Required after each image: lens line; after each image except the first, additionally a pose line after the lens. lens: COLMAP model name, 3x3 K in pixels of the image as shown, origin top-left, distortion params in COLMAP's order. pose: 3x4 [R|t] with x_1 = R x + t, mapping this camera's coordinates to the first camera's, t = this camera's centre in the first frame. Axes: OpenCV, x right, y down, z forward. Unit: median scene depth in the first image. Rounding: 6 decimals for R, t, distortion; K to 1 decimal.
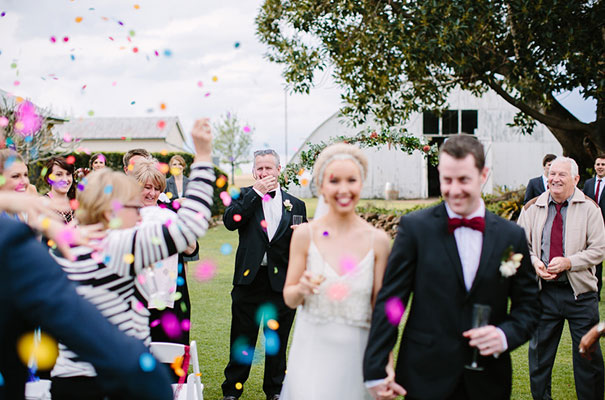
lens RADIAL K [[1876.8, 0, 302.7], [0, 1876.8, 200.0], [0, 0, 1]] dist [-0.005890, 0.000000]
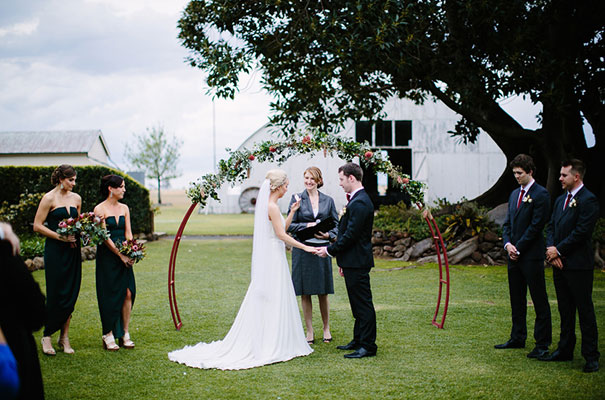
lens RADIAL K [[1876.8, 0, 302.9], [0, 1876.8, 200.0], [0, 0, 1]] dist [-0.005890, 0.000000]
pose [[0.999278, -0.011331, 0.036262, 0.002774], [0.011612, 0.999904, -0.007575, -0.000569], [-0.036173, 0.007990, 0.999314, 0.078971]]
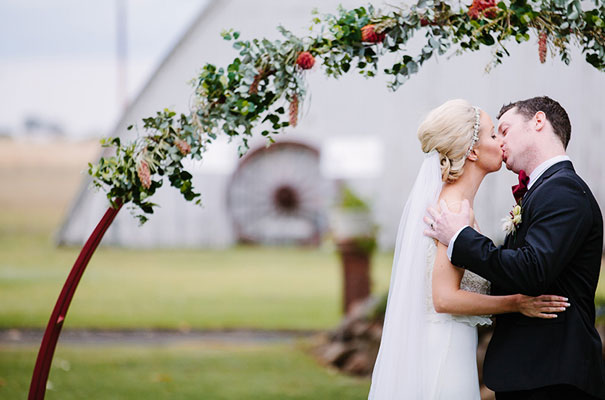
lens RADIAL K [[1876.8, 0, 302.7], [0, 1876.8, 200.1], [0, 0, 1]] dist [-0.005890, 0.000000]
pose [[0.999607, 0.000868, -0.028004, 0.010134], [-0.001238, 0.999912, -0.013180, -0.001947], [0.027991, 0.013209, 0.999521, 0.367846]]
